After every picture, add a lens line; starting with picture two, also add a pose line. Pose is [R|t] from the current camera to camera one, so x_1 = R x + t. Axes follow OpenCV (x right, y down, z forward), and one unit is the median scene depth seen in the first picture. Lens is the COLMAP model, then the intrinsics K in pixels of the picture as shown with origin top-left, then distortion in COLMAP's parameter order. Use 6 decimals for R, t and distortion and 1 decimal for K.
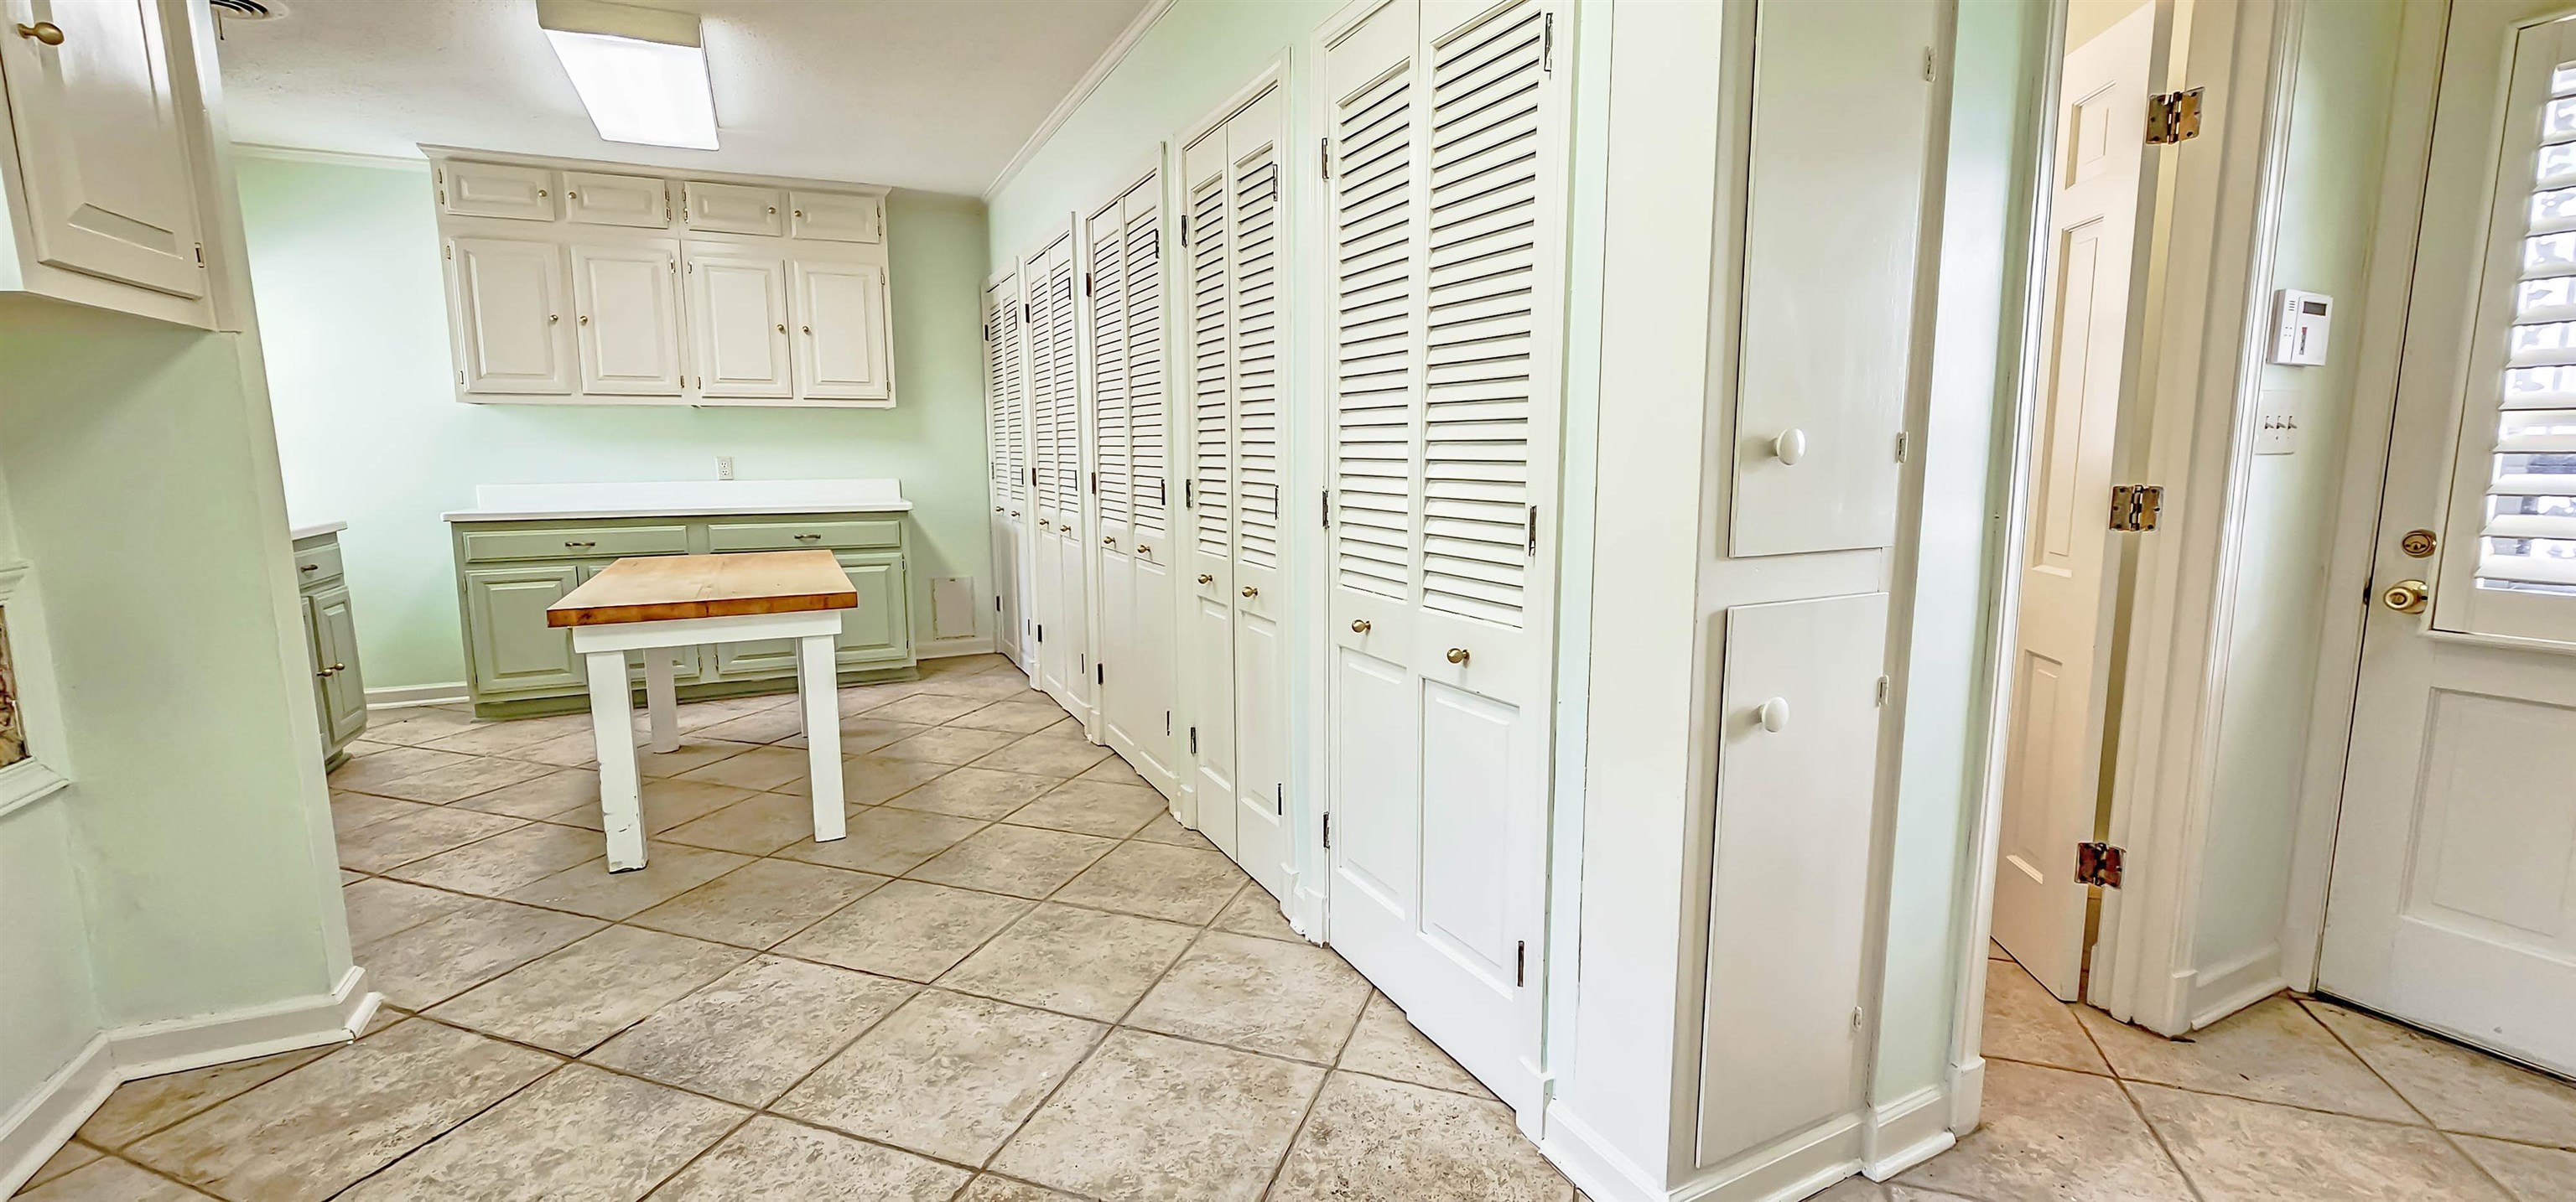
lens RADIAL K [[1054.9, 0, 1287.1], [0, 1054.9, 588.4], [0, 0, 1]] dist [0.010853, -0.000252]
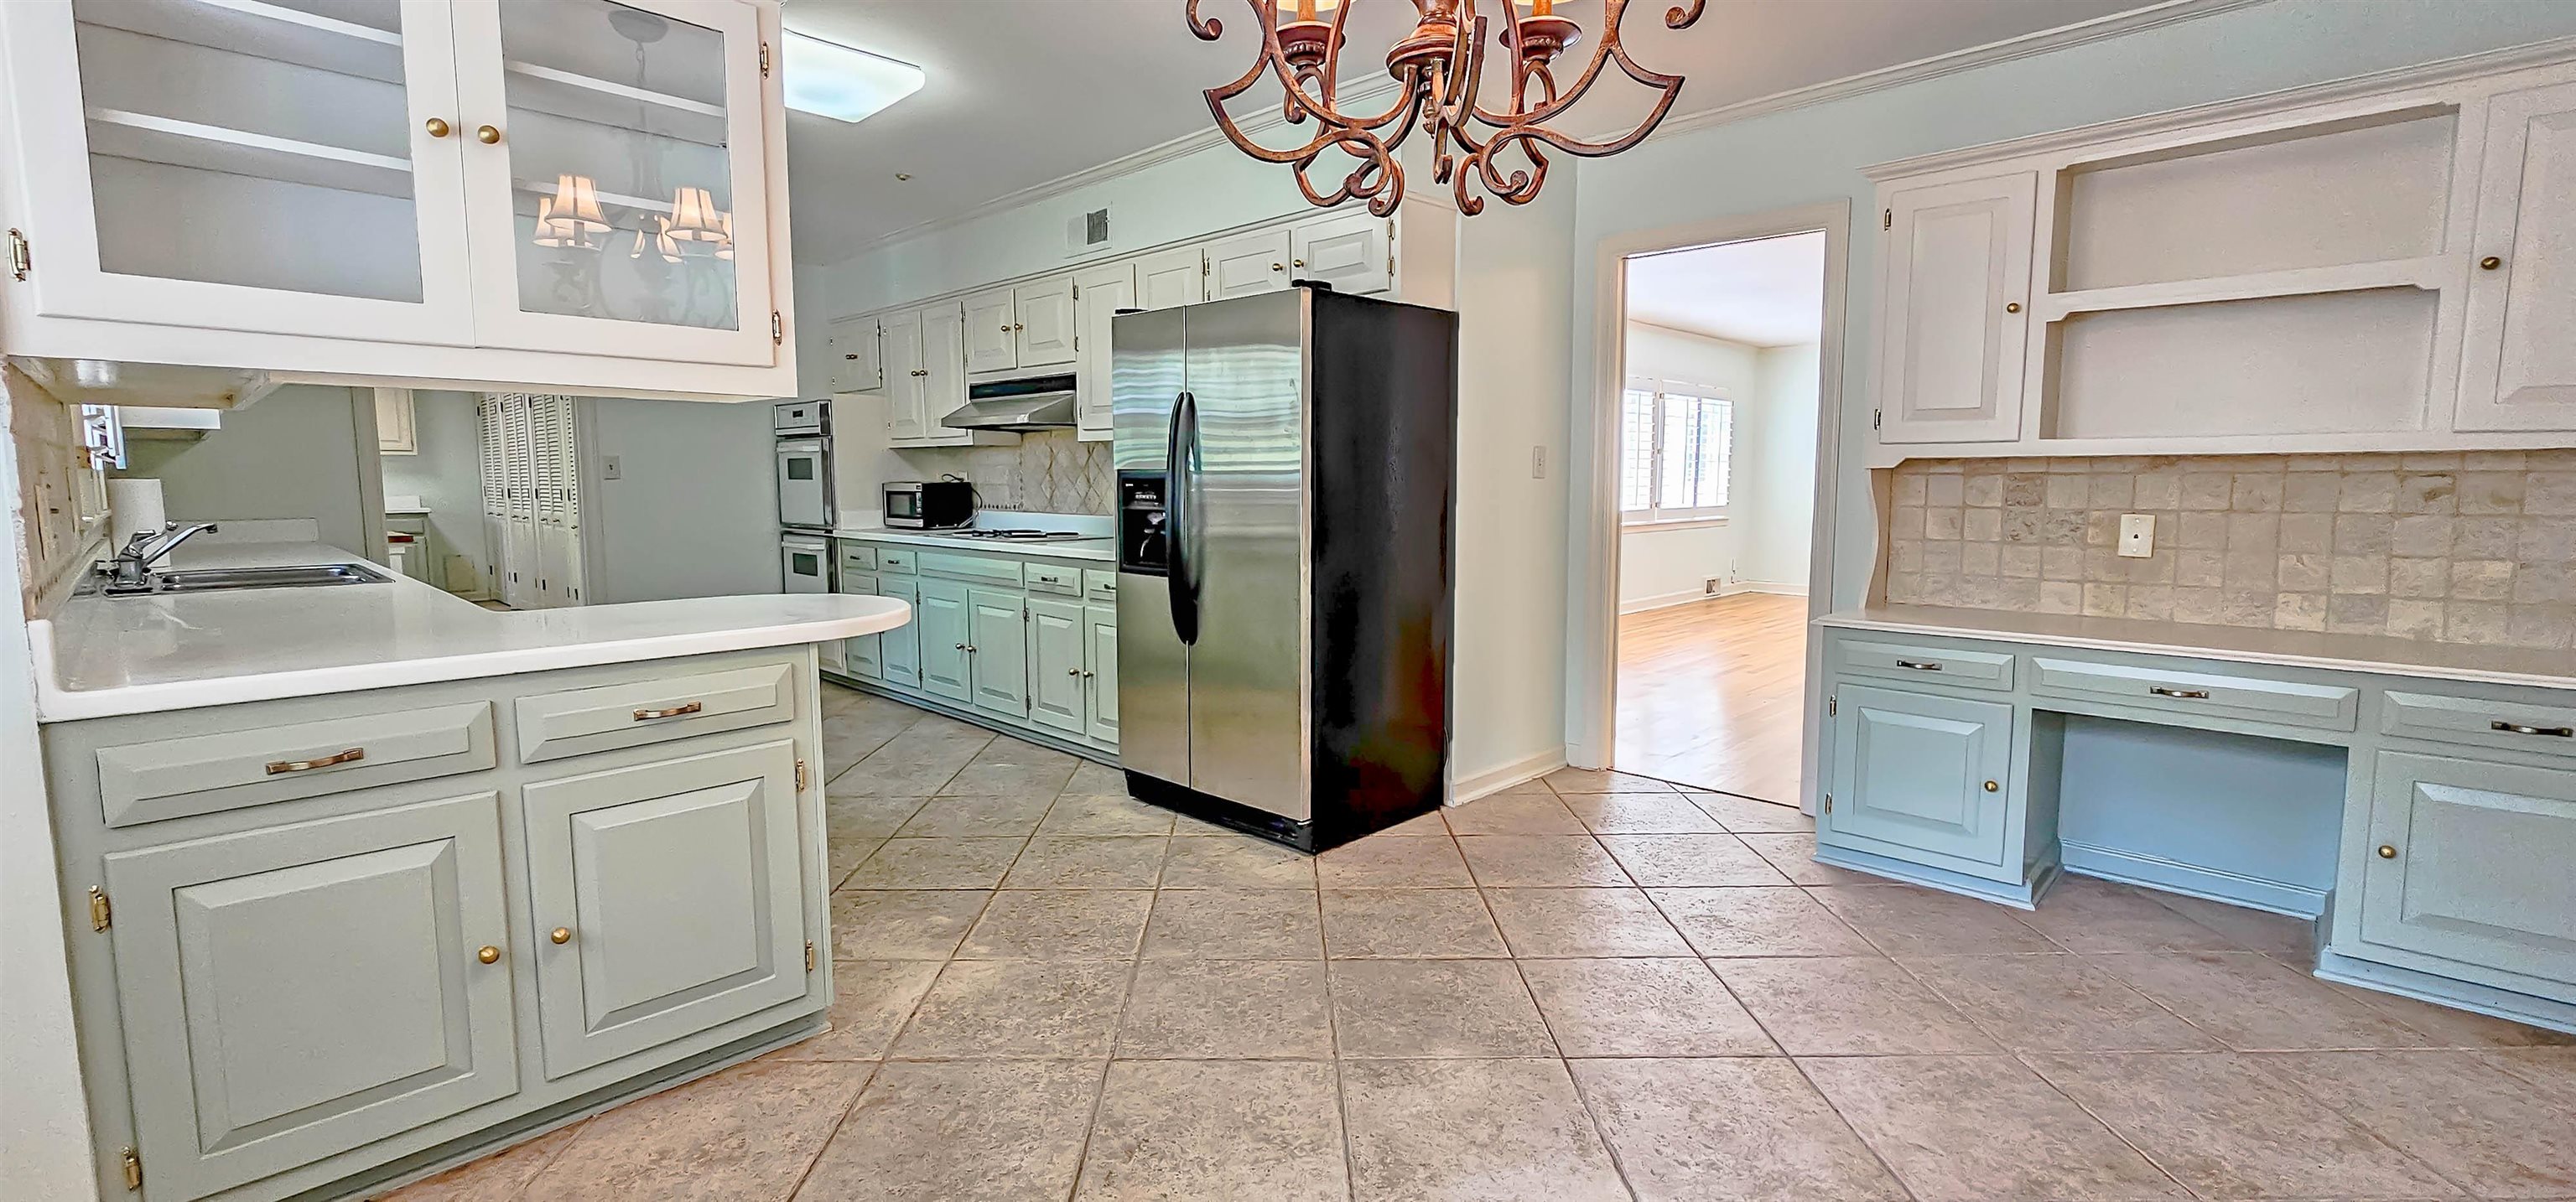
lens RADIAL K [[1113.5, 0, 1300.0], [0, 1113.5, 595.9], [0, 0, 1]] dist [-0.012333, 0.000213]
pose [[0.939418, -0.030460, 0.341419, 1.175100], [0.040813, 0.998898, -0.023182, 0.524190], [-0.340337, 0.035712, 0.939625, -3.835395]]
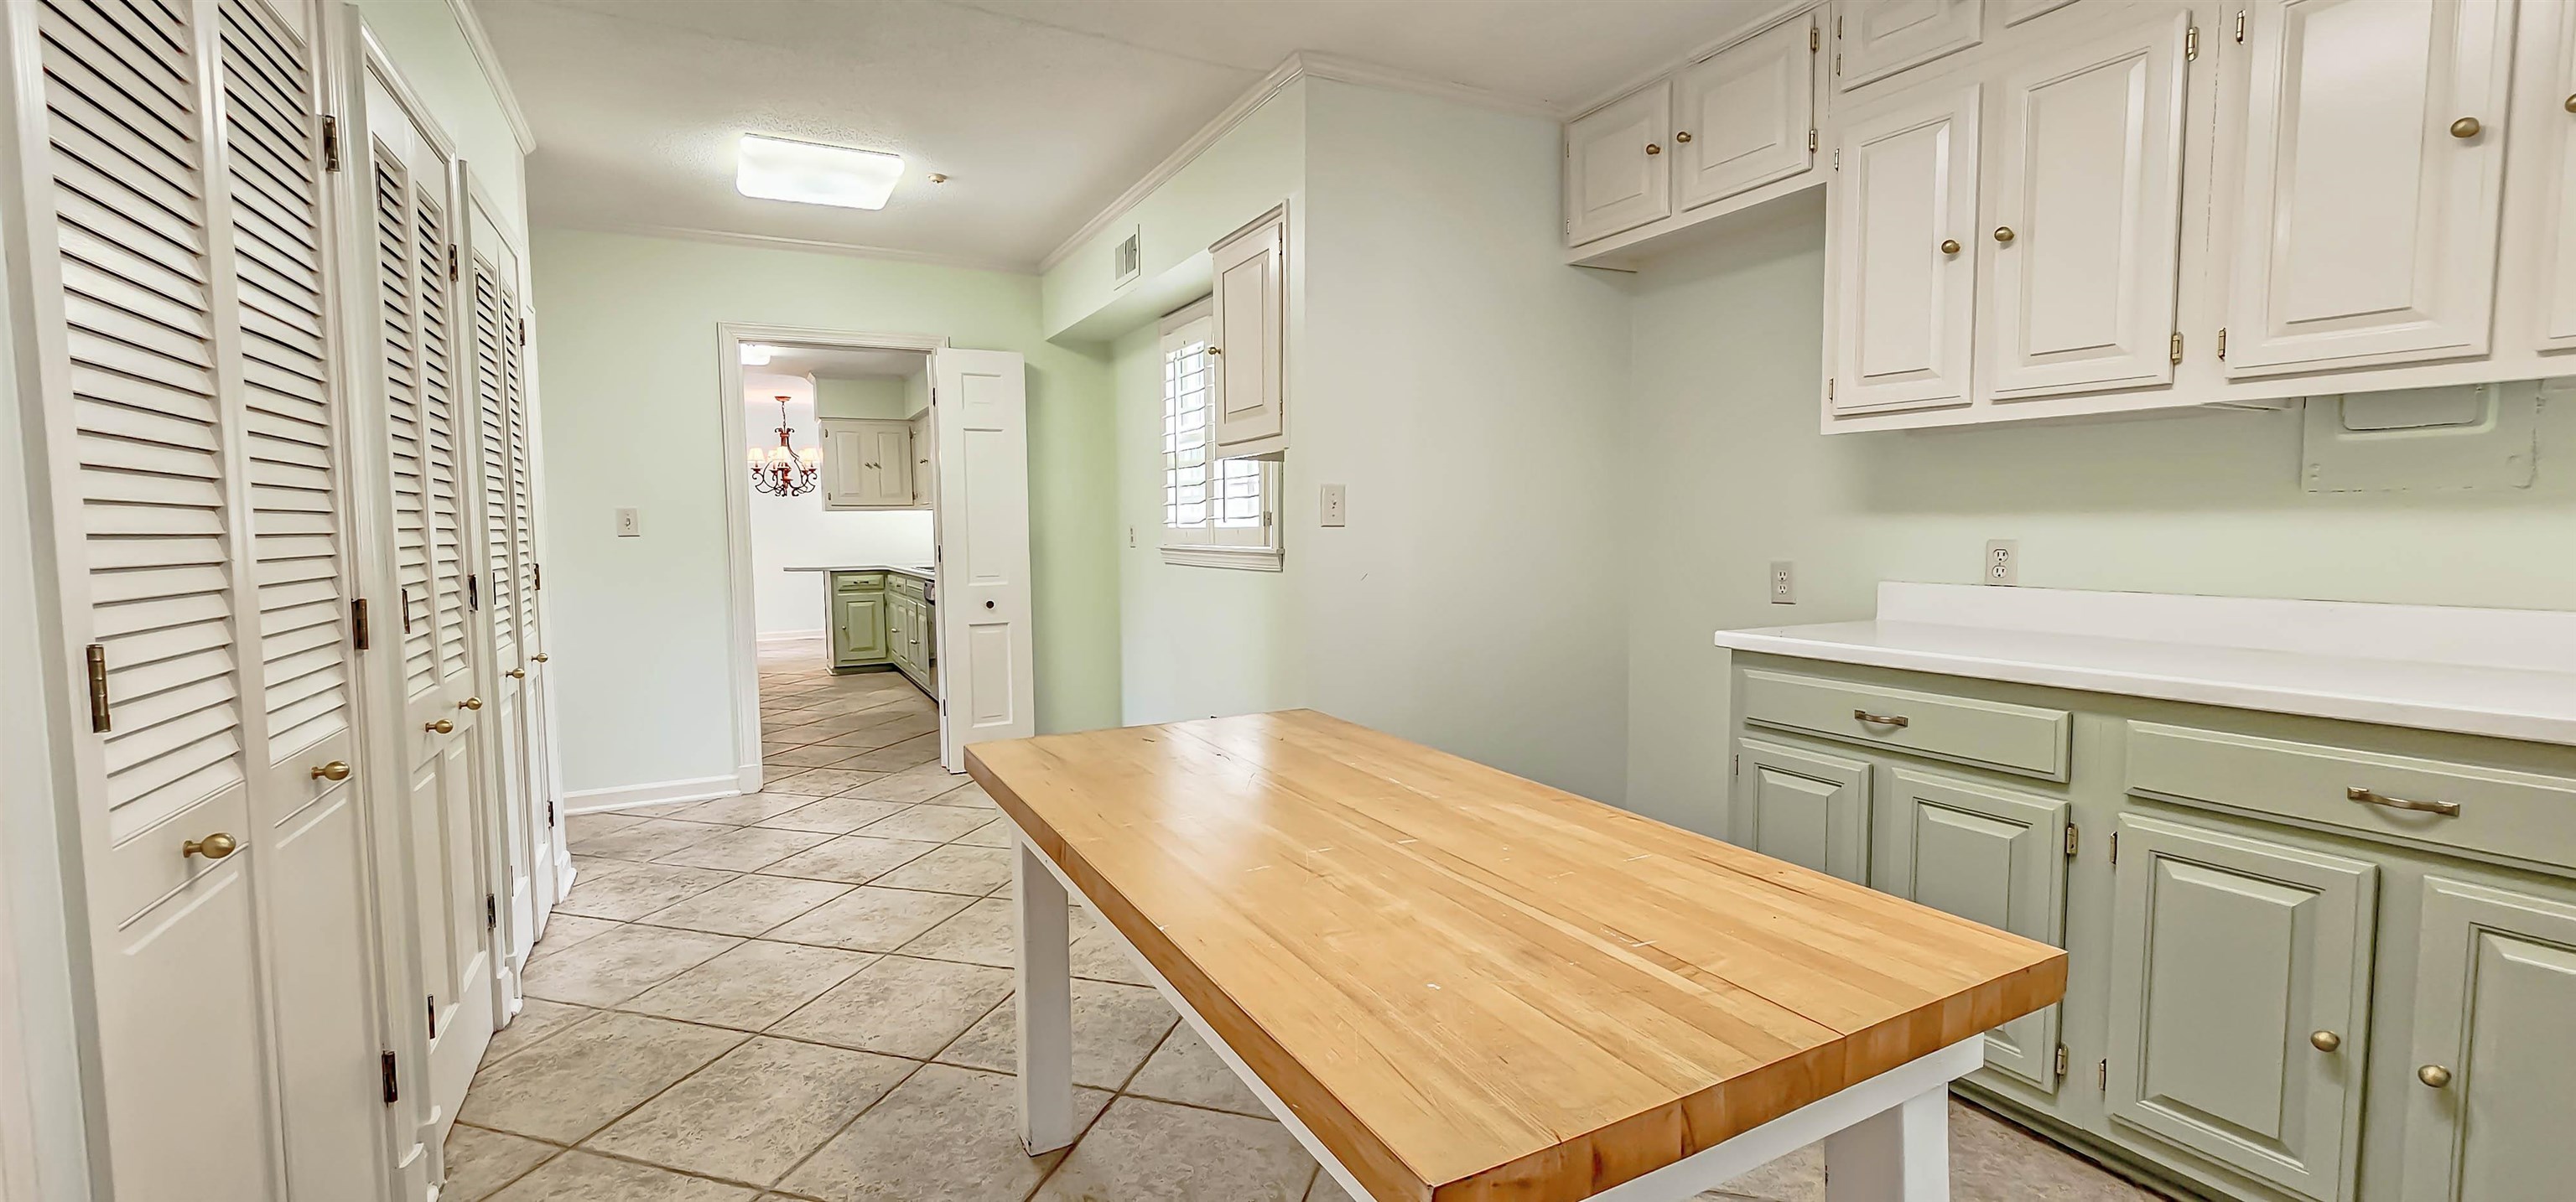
lens RADIAL K [[1054.9, 0, 1284.7], [0, 1054.9, 597.7], [0, 0, 1]] dist [0.010853, -0.000252]
pose [[-0.999001, 0.030744, -0.032437, -0.658767], [0.023463, 0.978513, 0.204845, -0.238044], [0.038038, 0.203879, -0.978257, 1.820337]]
